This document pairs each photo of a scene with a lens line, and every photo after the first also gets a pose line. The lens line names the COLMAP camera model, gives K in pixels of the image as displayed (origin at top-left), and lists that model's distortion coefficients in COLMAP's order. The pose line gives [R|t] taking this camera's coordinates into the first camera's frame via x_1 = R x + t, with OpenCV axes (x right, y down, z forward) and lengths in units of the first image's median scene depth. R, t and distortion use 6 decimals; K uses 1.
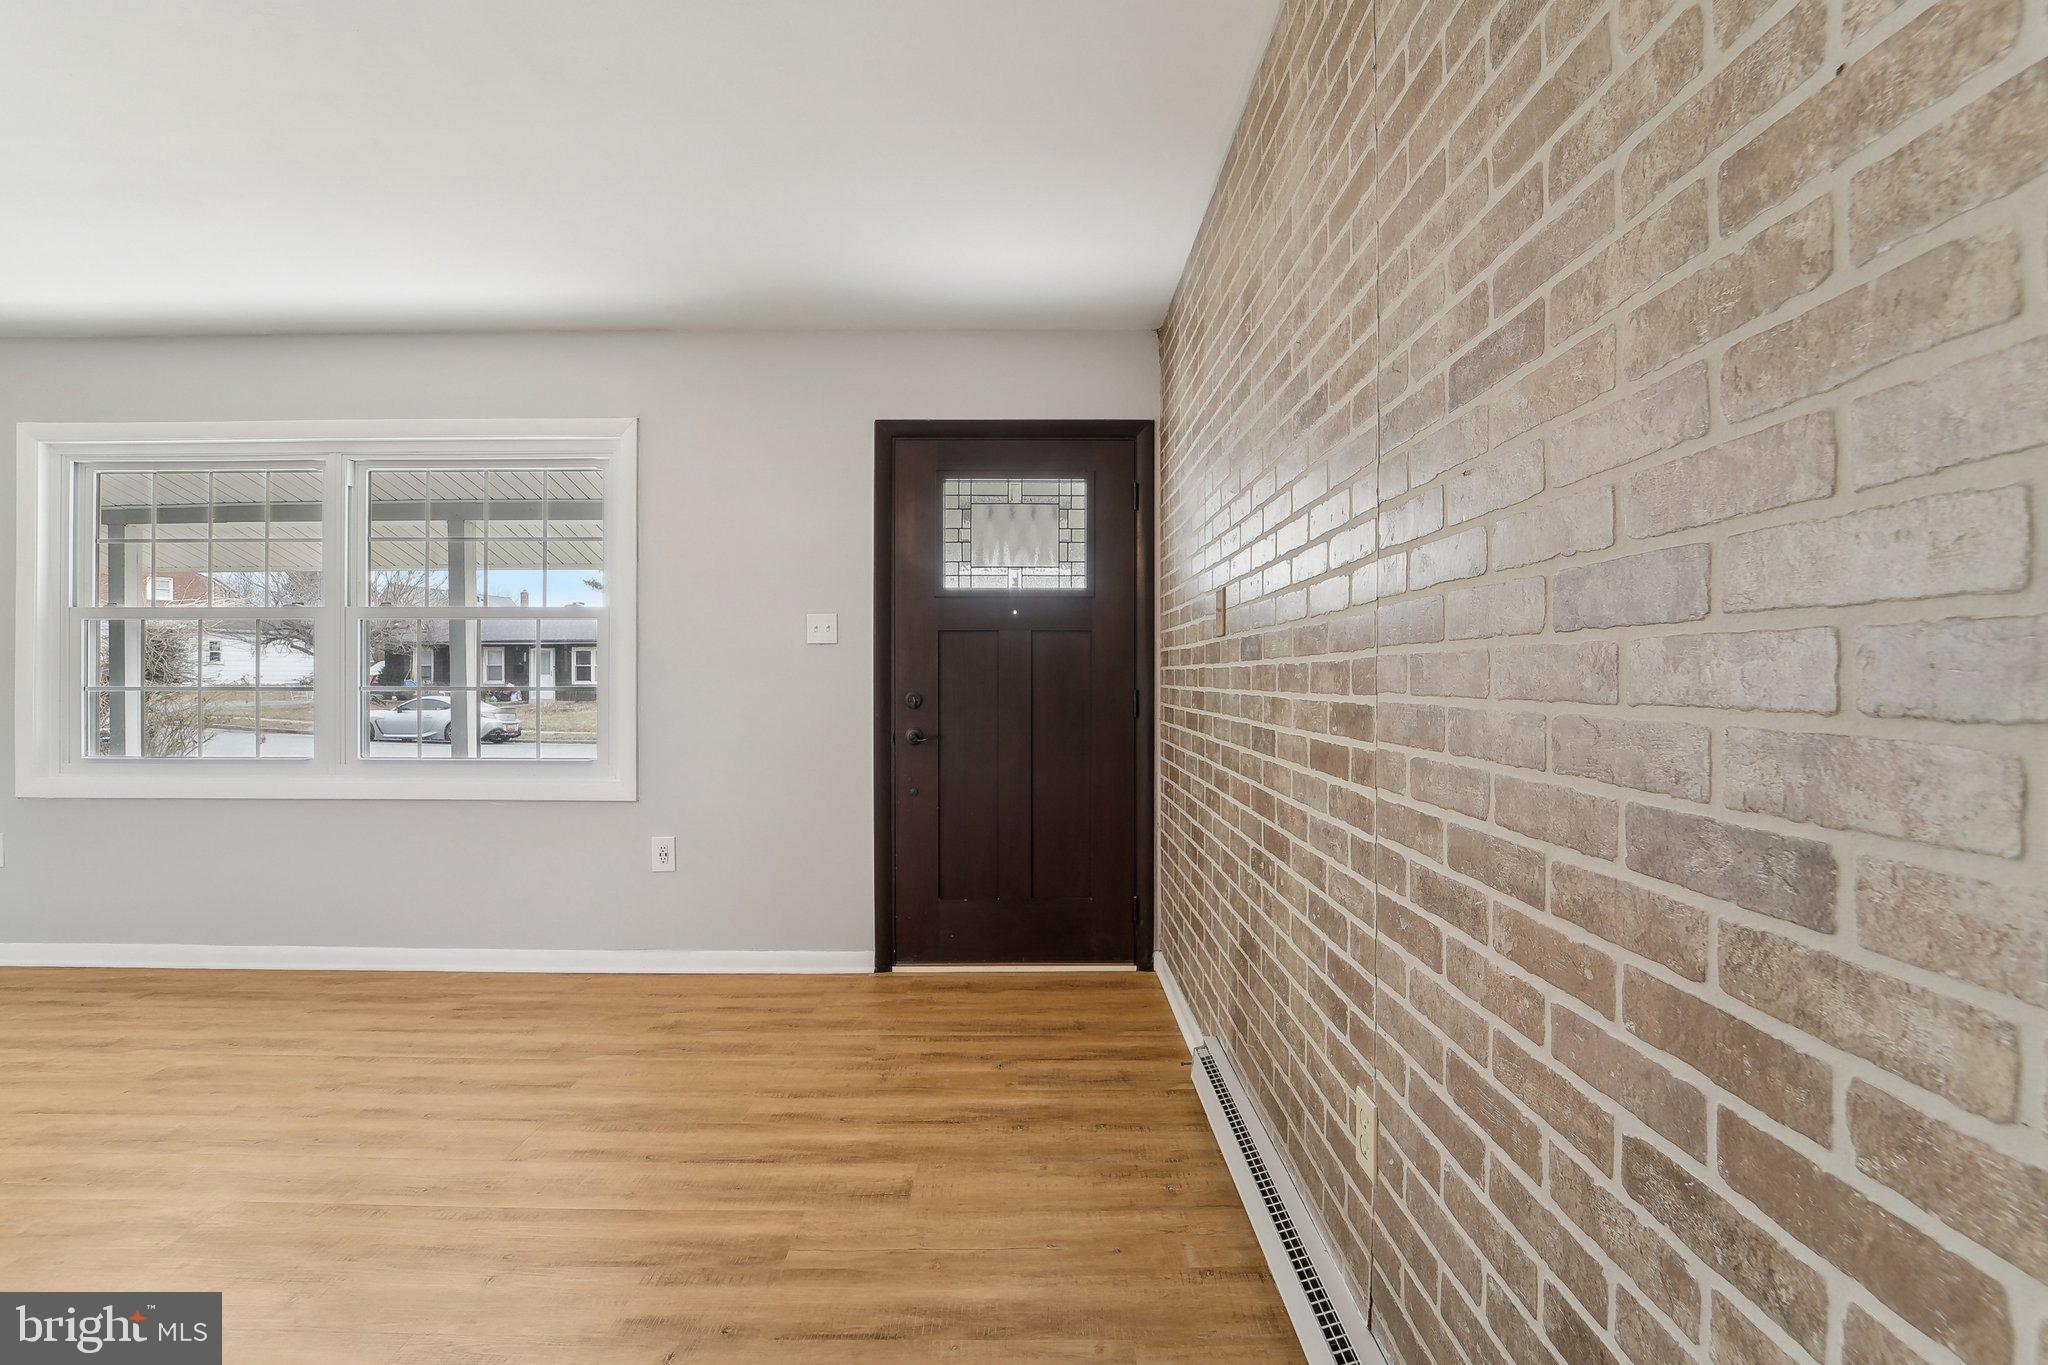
lens RADIAL K [[854.8, 0, 1034.1], [0, 854.8, 680.9], [0, 0, 1]] dist [-0.018958, 0.000015]
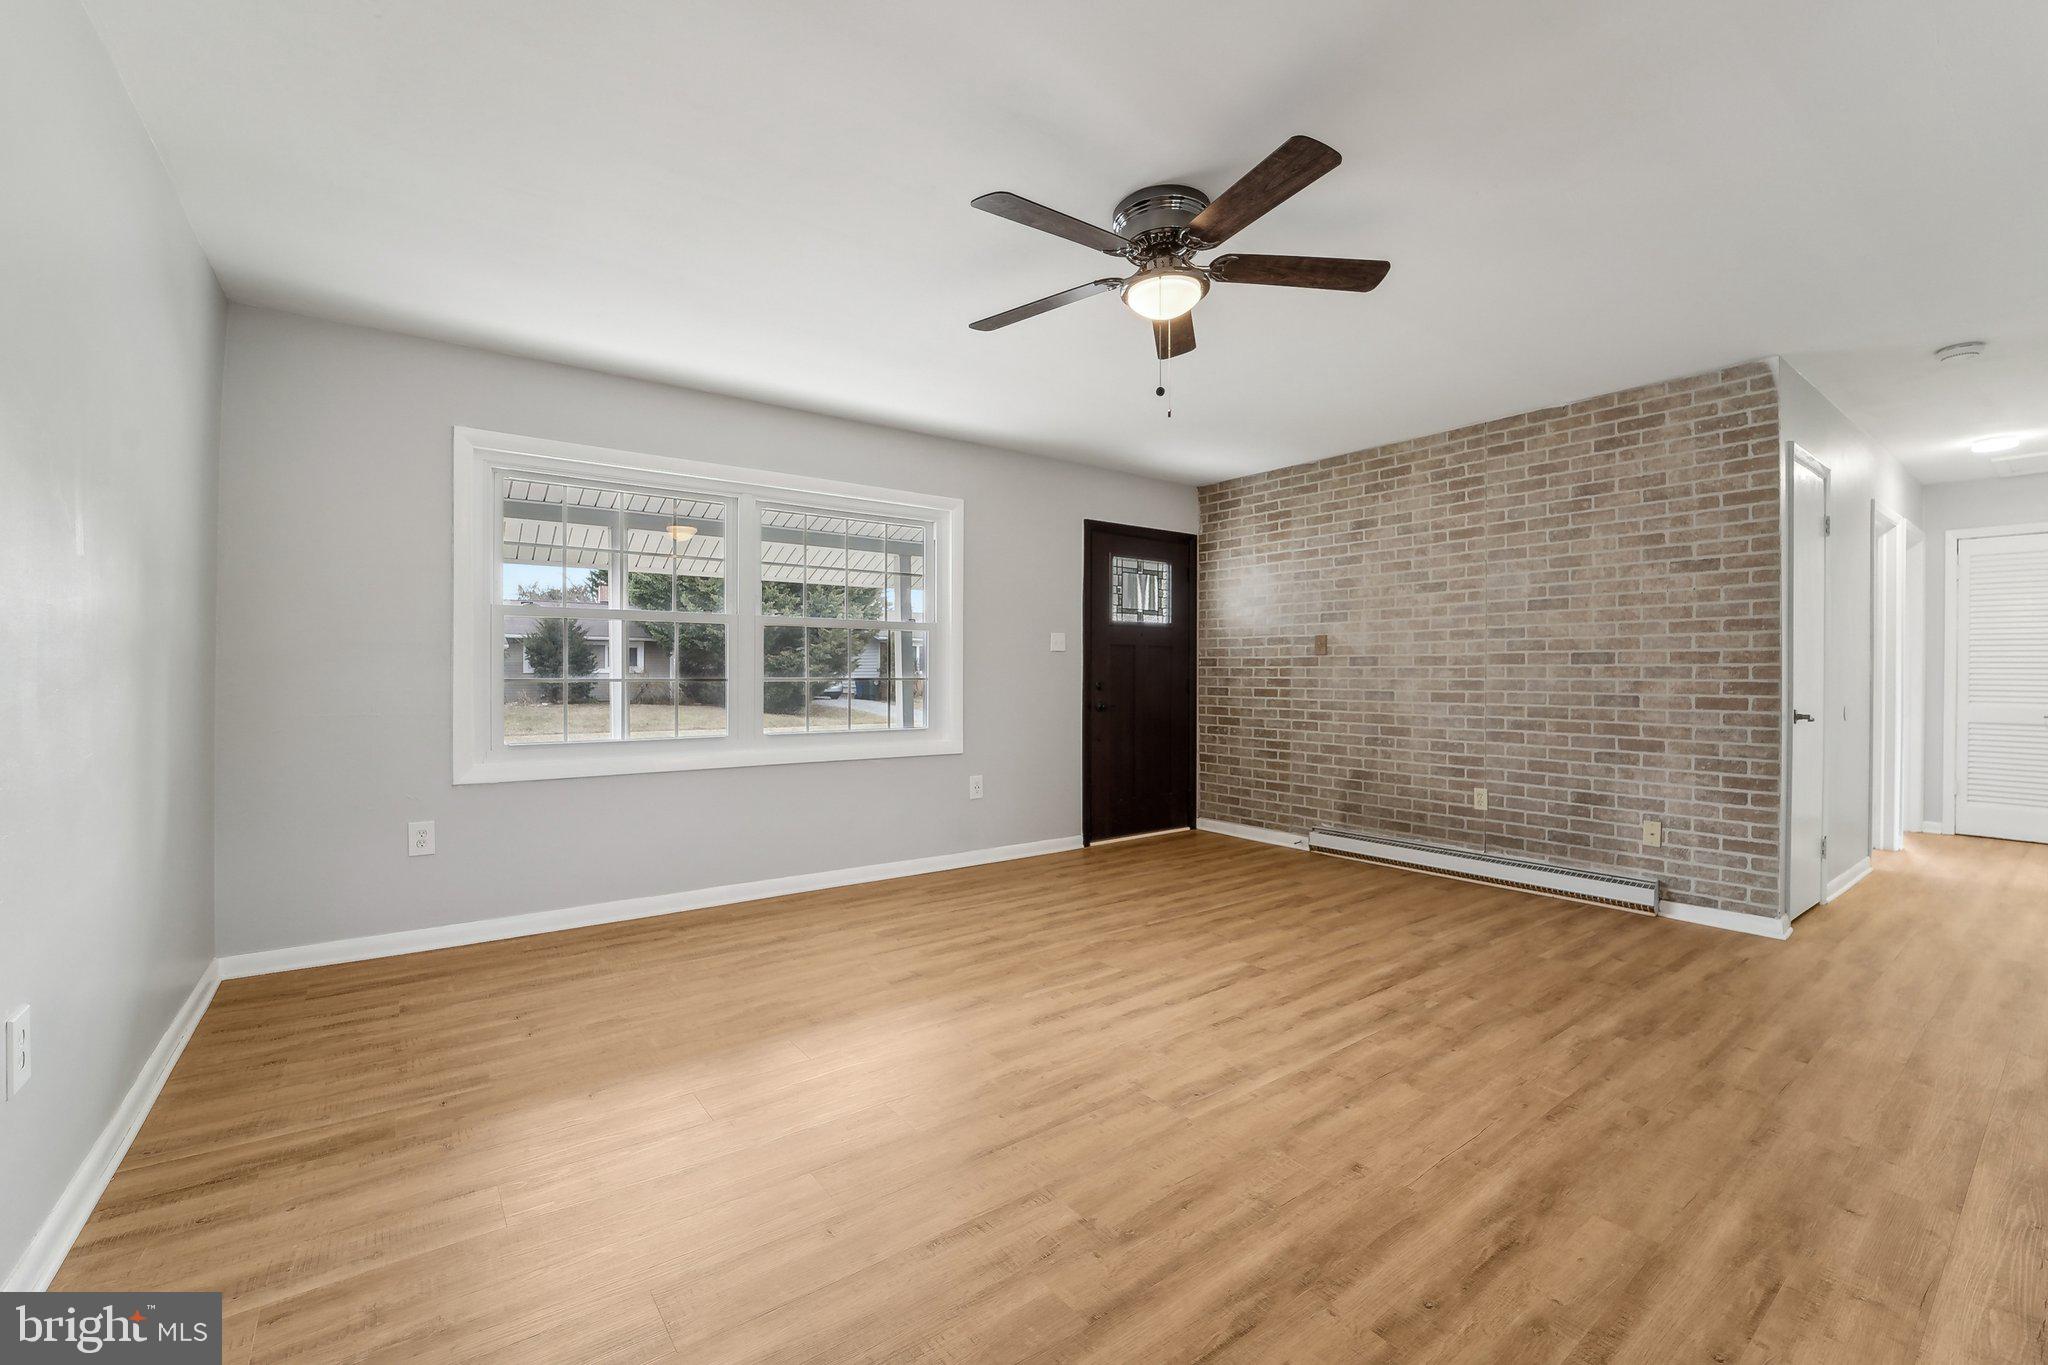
lens RADIAL K [[849.4, 0, 1034.0], [0, 849.4, 677.2], [0, 0, 1]] dist [-0.020481, -0.000099]
pose [[0.798025, -0.002022, 0.602621, -1.404251], [-0.000164, 0.999994, 0.003573, 0.000926], [-0.602625, -0.002950, 0.798019, -0.308902]]
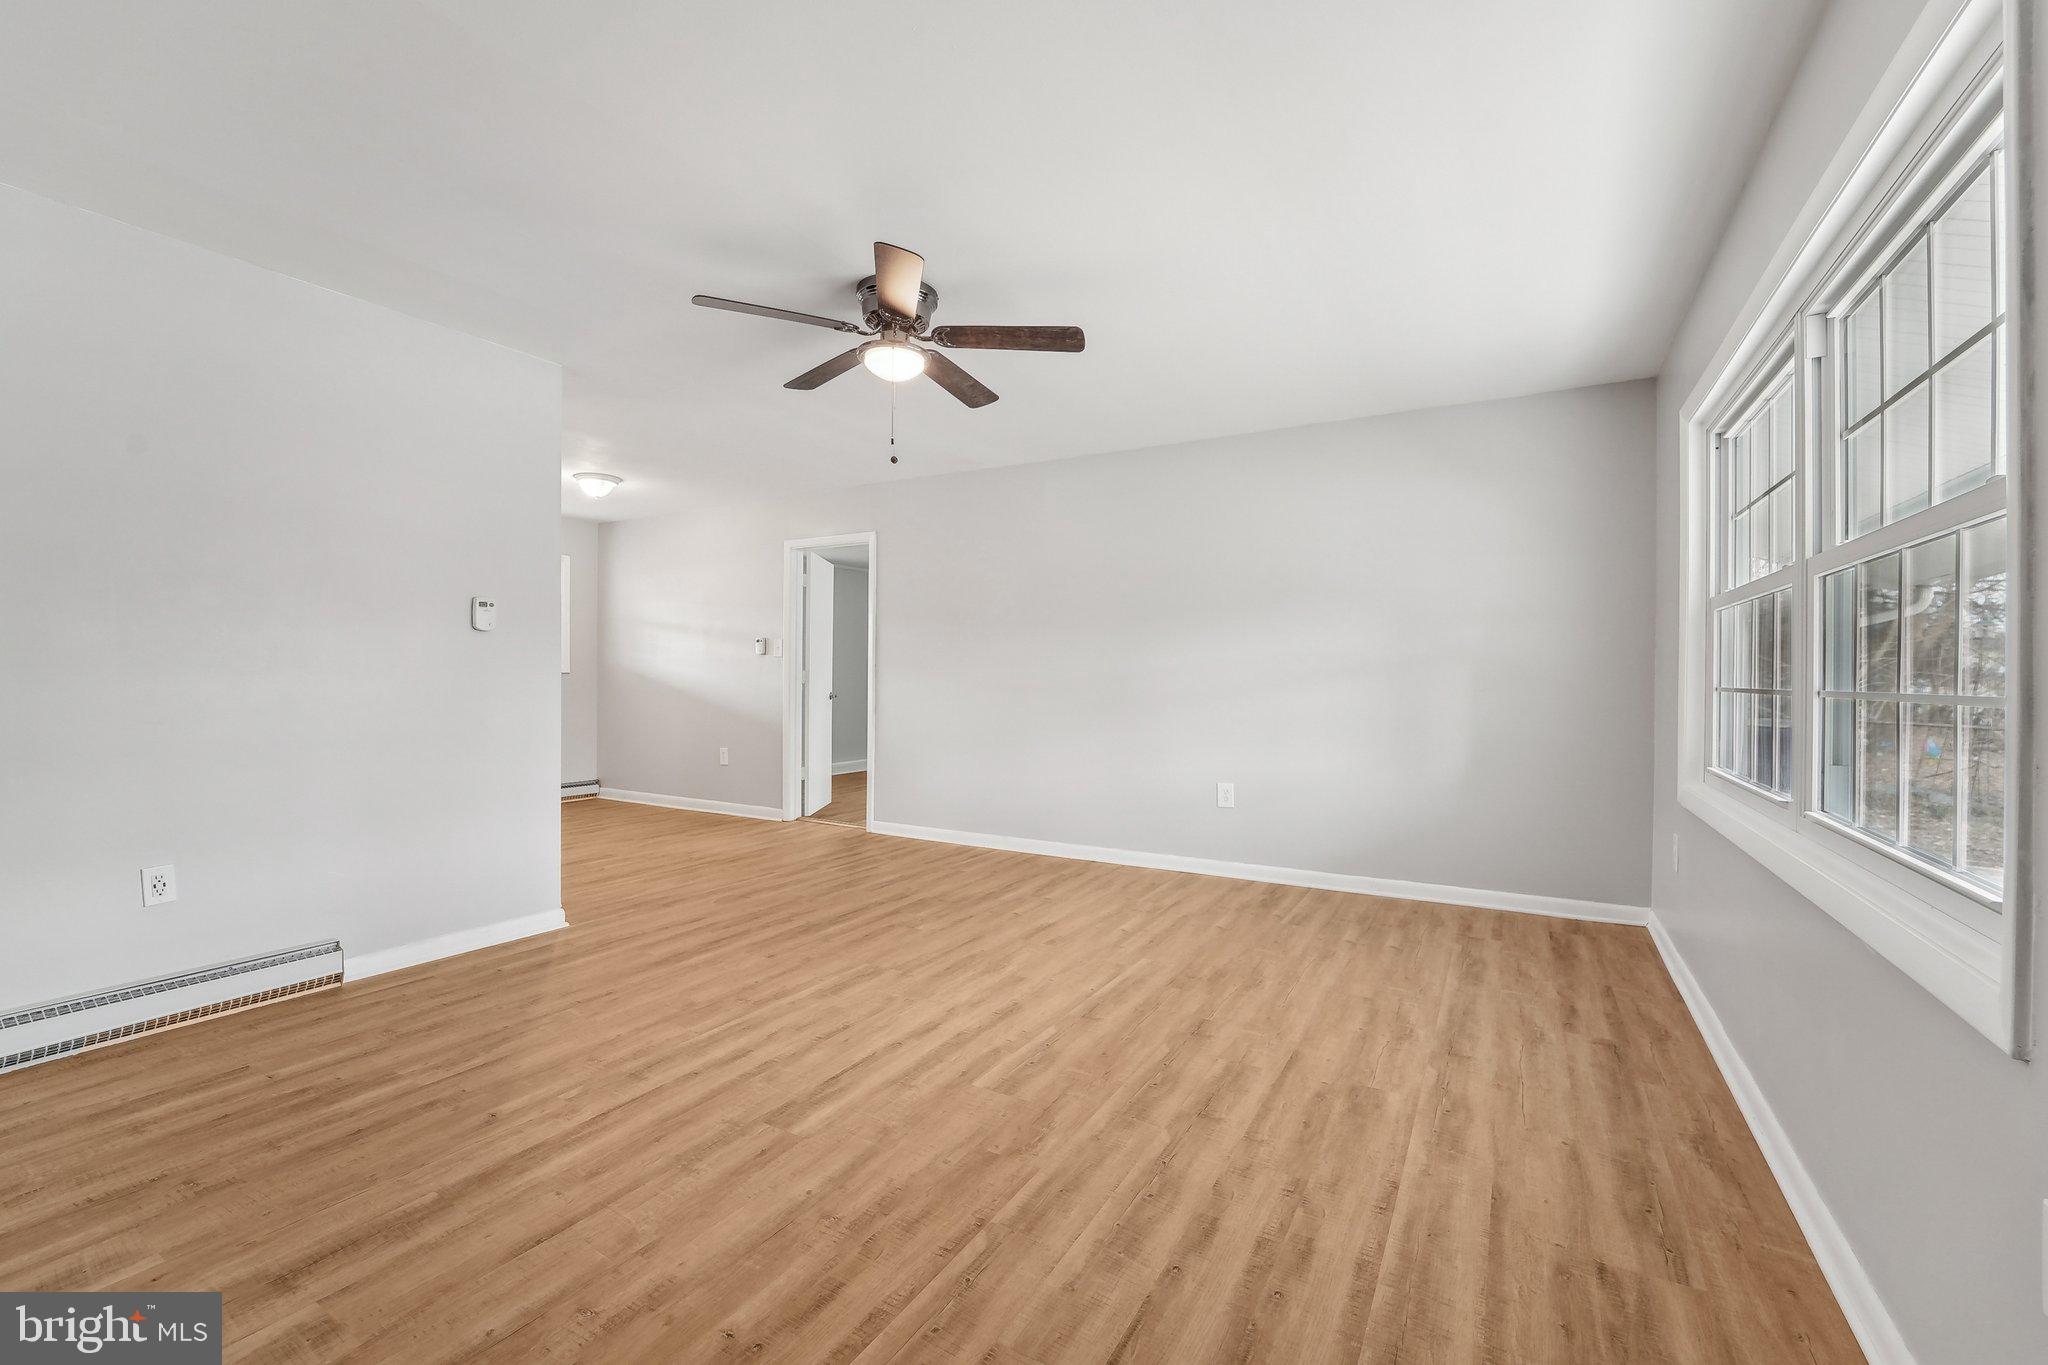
lens RADIAL K [[854.8, 0, 1034.1], [0, 854.8, 680.9], [0, 0, 1]] dist [-0.018958, 0.000015]
pose [[-0.498183, 0.001894, -0.867070, -0.015407], [-0.005893, 0.999967, 0.005570, -0.000384], [0.867052, 0.007885, -0.498156, 0.920088]]
